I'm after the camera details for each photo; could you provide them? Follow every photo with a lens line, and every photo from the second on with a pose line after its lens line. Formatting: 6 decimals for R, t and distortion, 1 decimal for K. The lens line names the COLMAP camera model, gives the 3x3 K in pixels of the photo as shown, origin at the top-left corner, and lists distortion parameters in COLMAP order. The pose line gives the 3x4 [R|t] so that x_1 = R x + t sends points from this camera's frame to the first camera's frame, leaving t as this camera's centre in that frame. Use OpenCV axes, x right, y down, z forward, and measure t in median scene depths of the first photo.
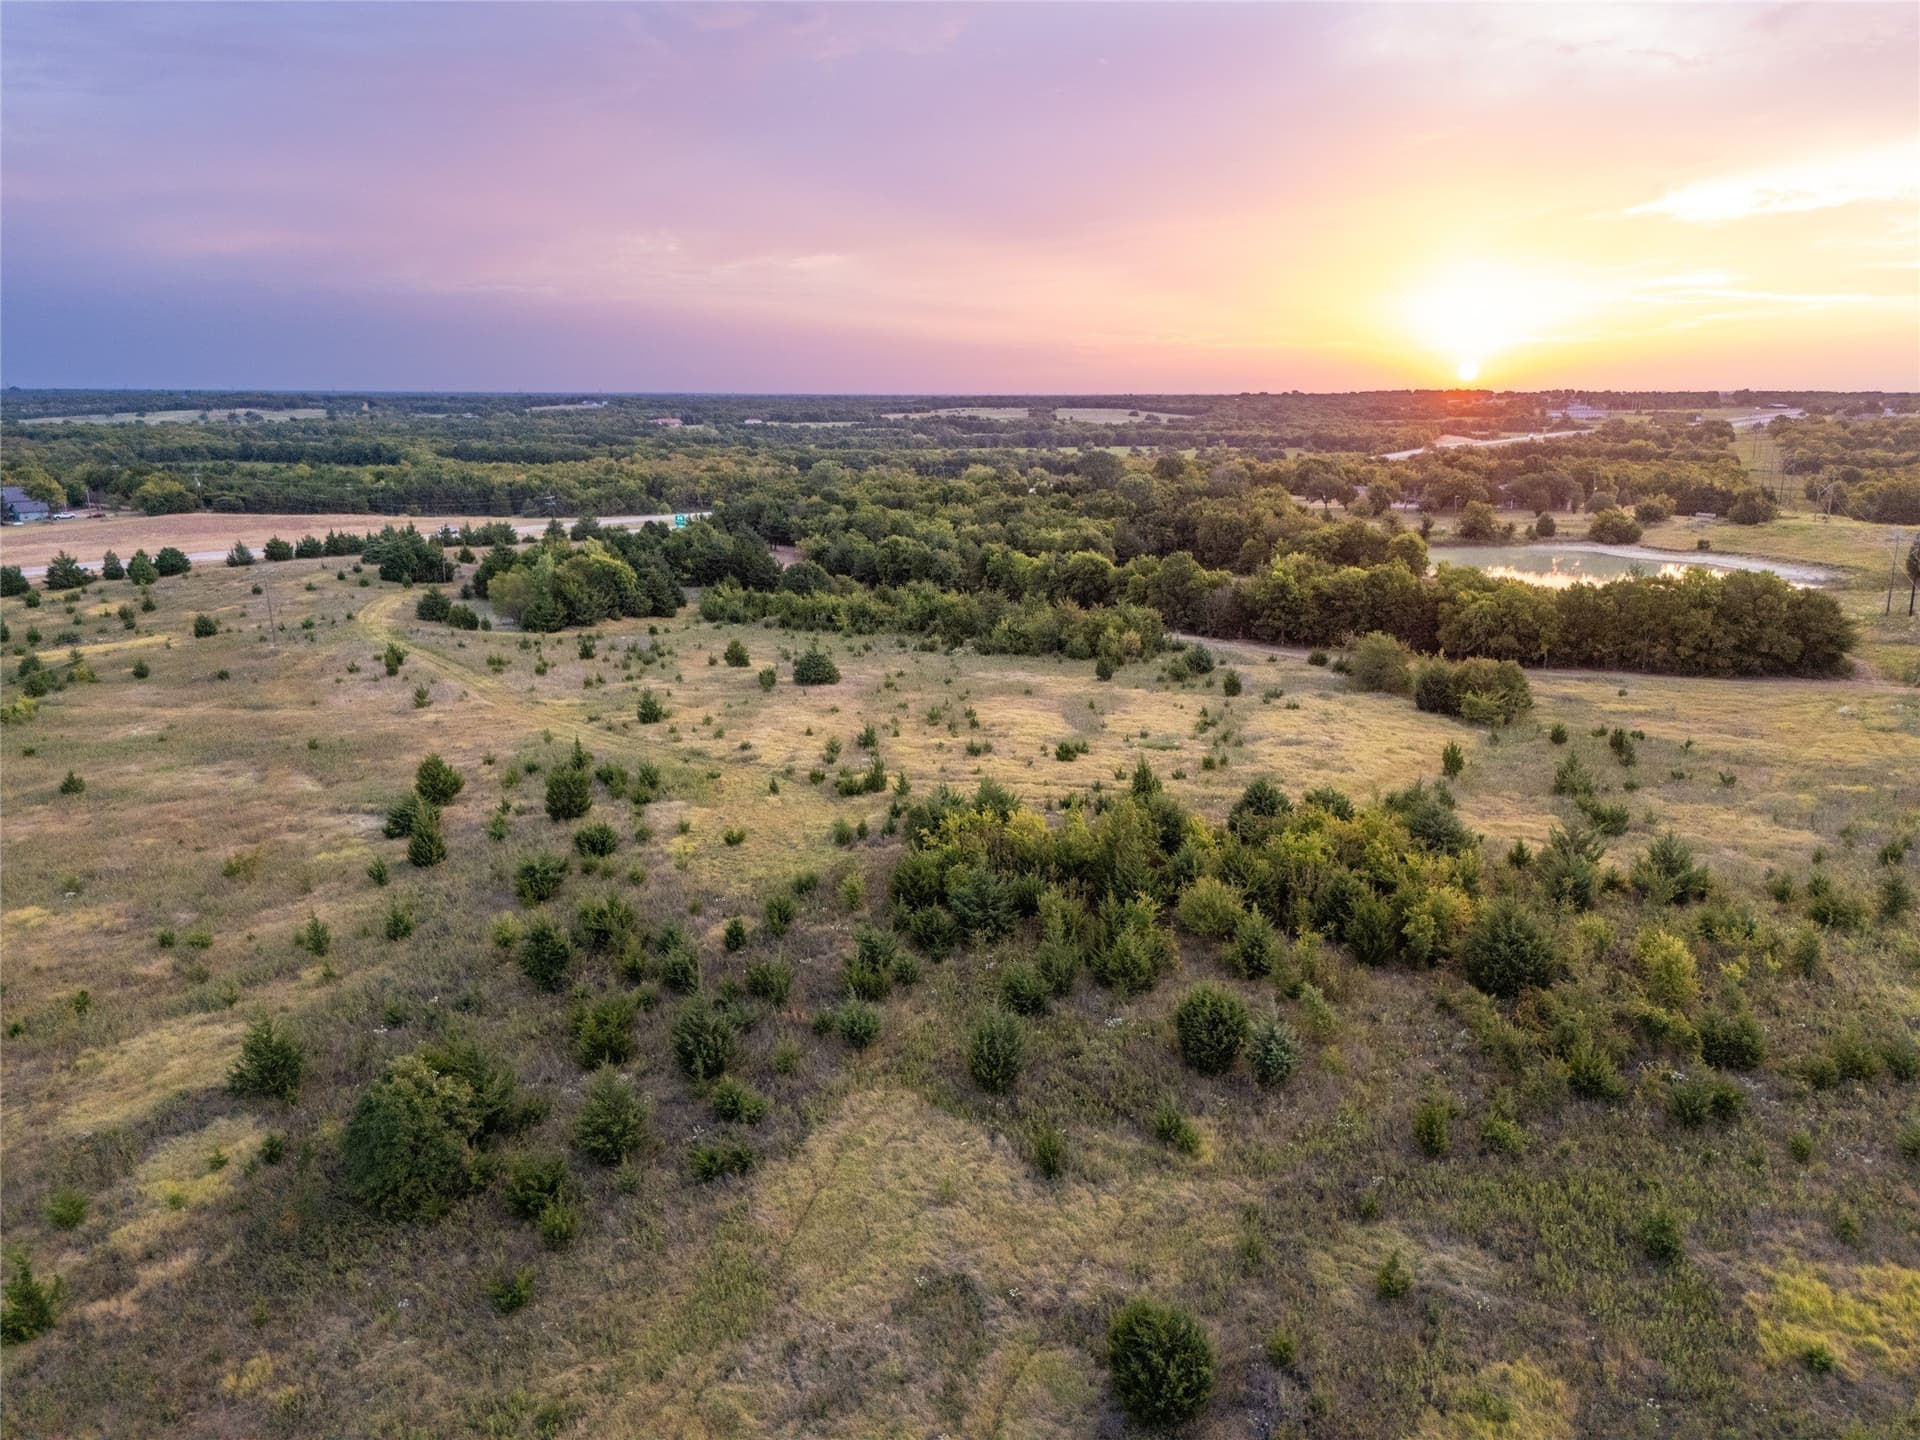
lens RADIAL K [[1417.9, 0, 961.8], [0, 1417.9, 708.9], [0, 0, 1]] dist [0.073704, -0.068040]
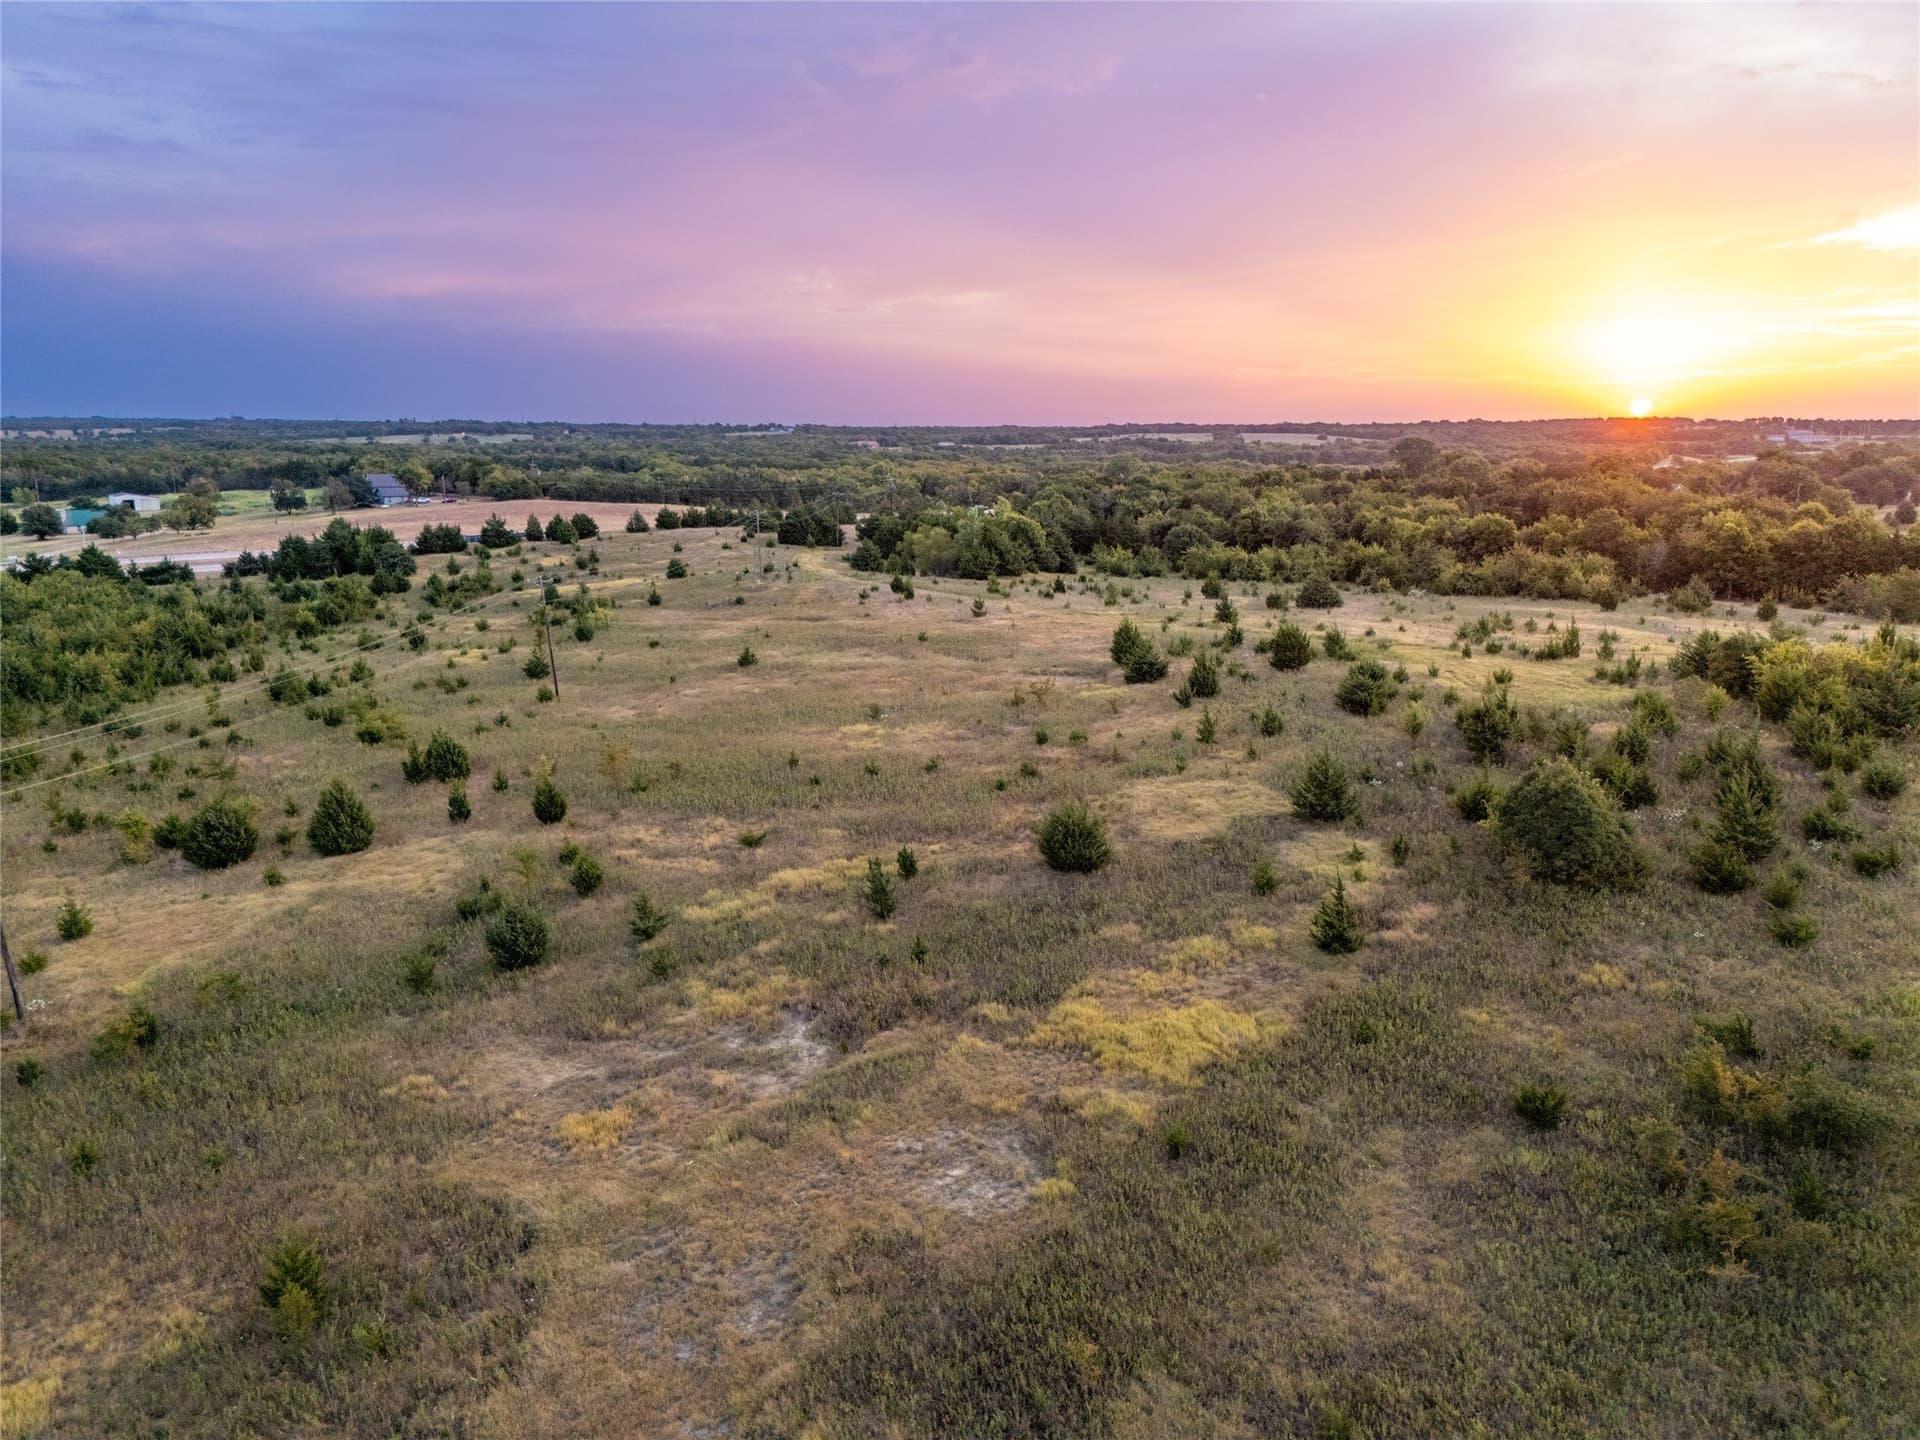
lens RADIAL K [[1417.9, 0, 962.7], [0, 1417.9, 718.3], [0, 0, 1]] dist [0.073704, -0.068040]
pose [[0.994796, 0.022325, -0.099407, -0.160297], [-0.023967, 0.999595, -0.015349, 0.052180], [0.099024, 0.017652, 0.994928, -0.031599]]
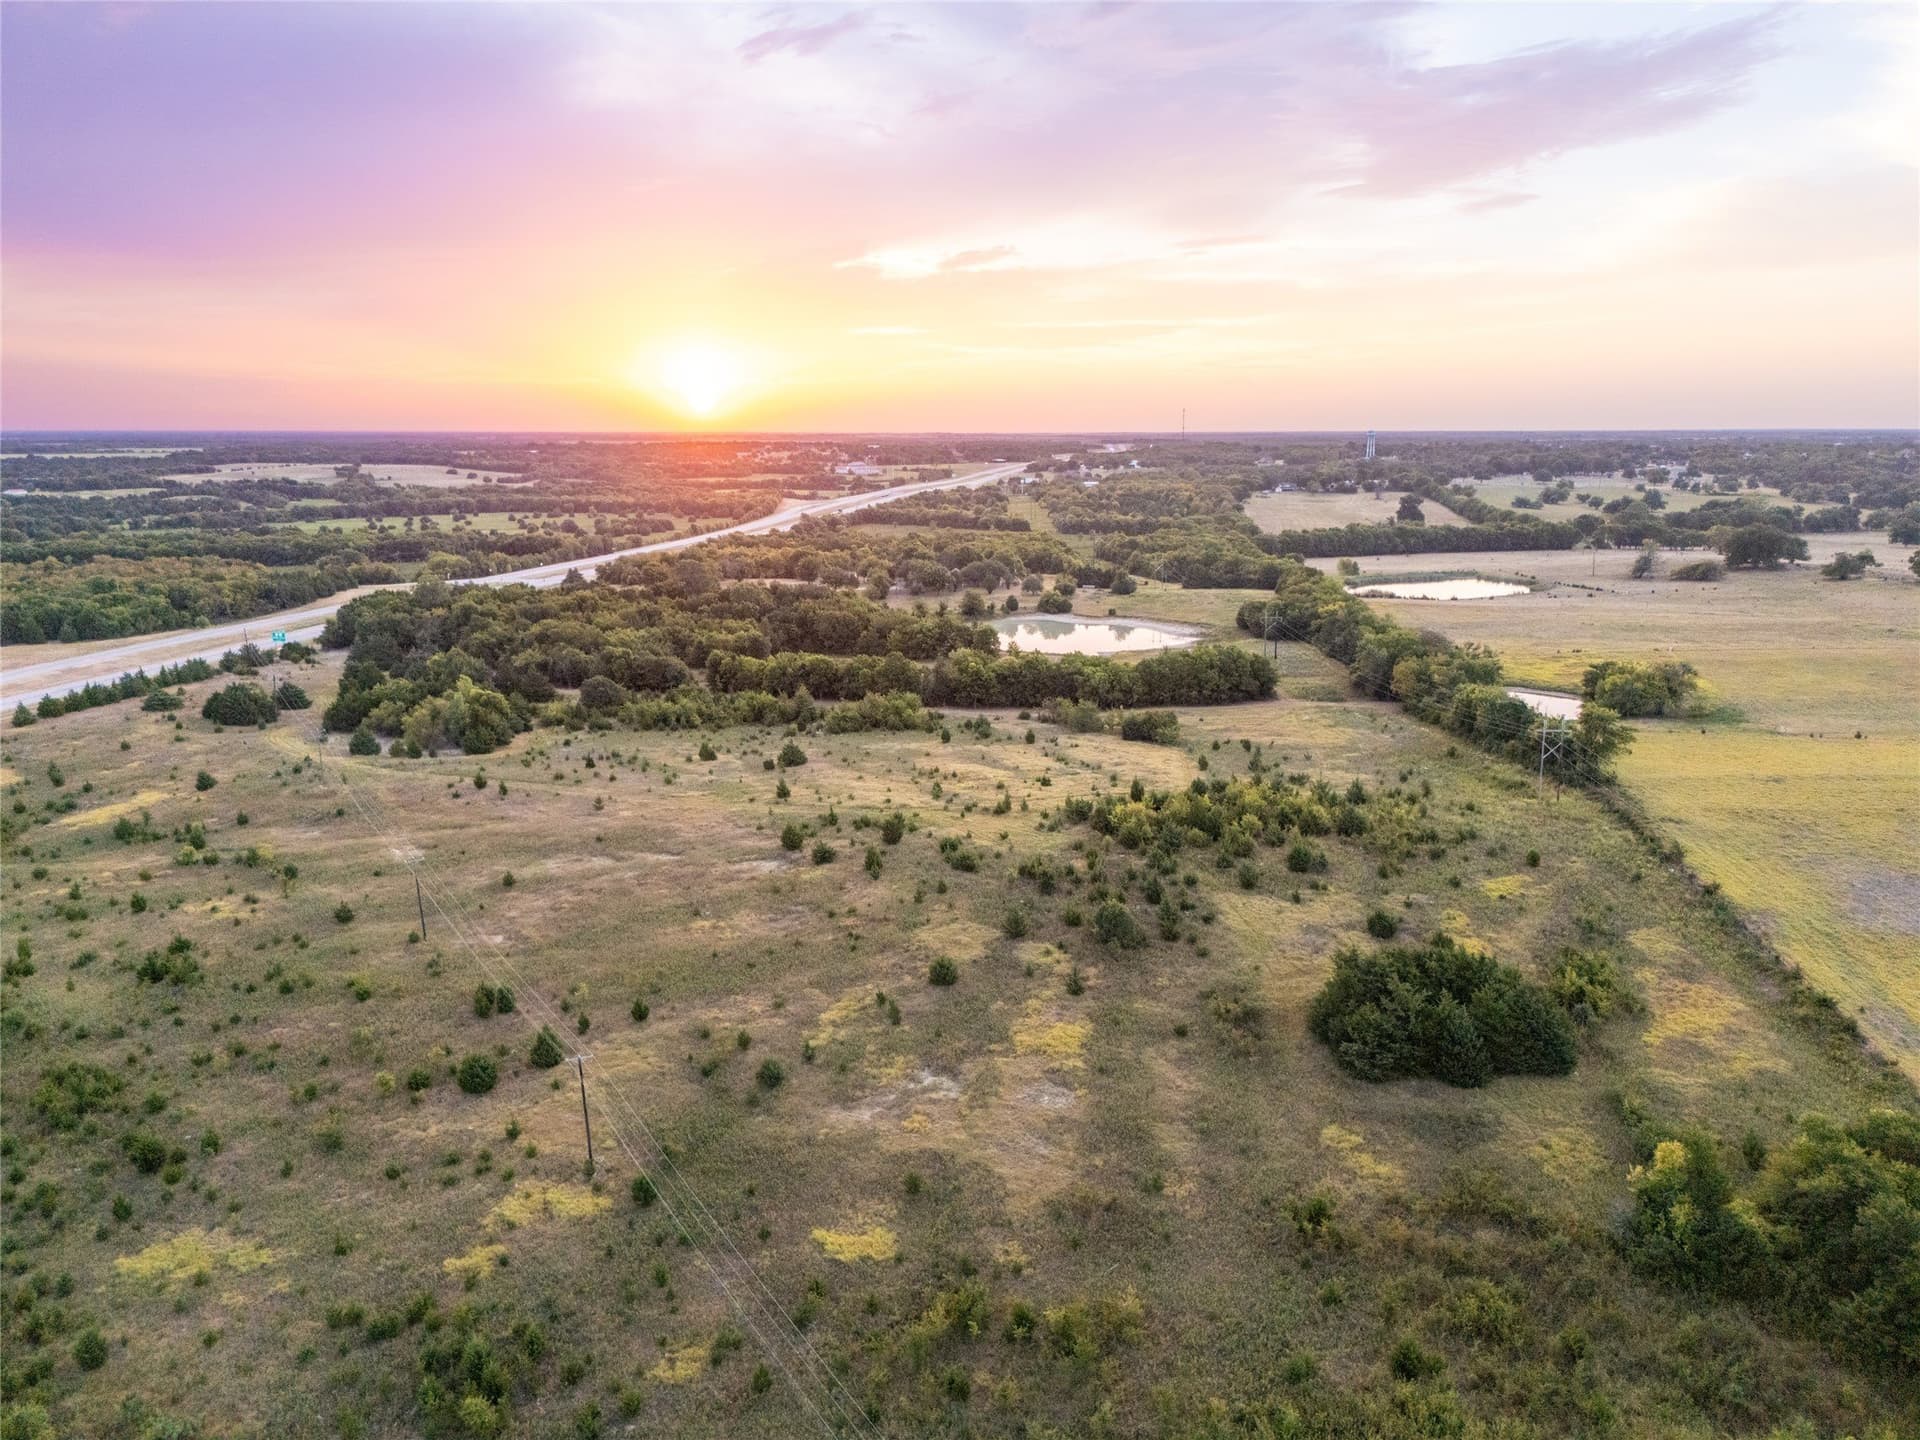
lens RADIAL K [[1417.9, 0, 976.3], [0, 1417.9, 734.7], [0, 0, 1]] dist [0.073704, -0.068040]
pose [[0.869196, -0.106538, 0.482855, -0.428912], [0.110157, 0.993693, 0.020954, -0.038727], [-0.482042, 0.034977, 0.875450, -0.299999]]
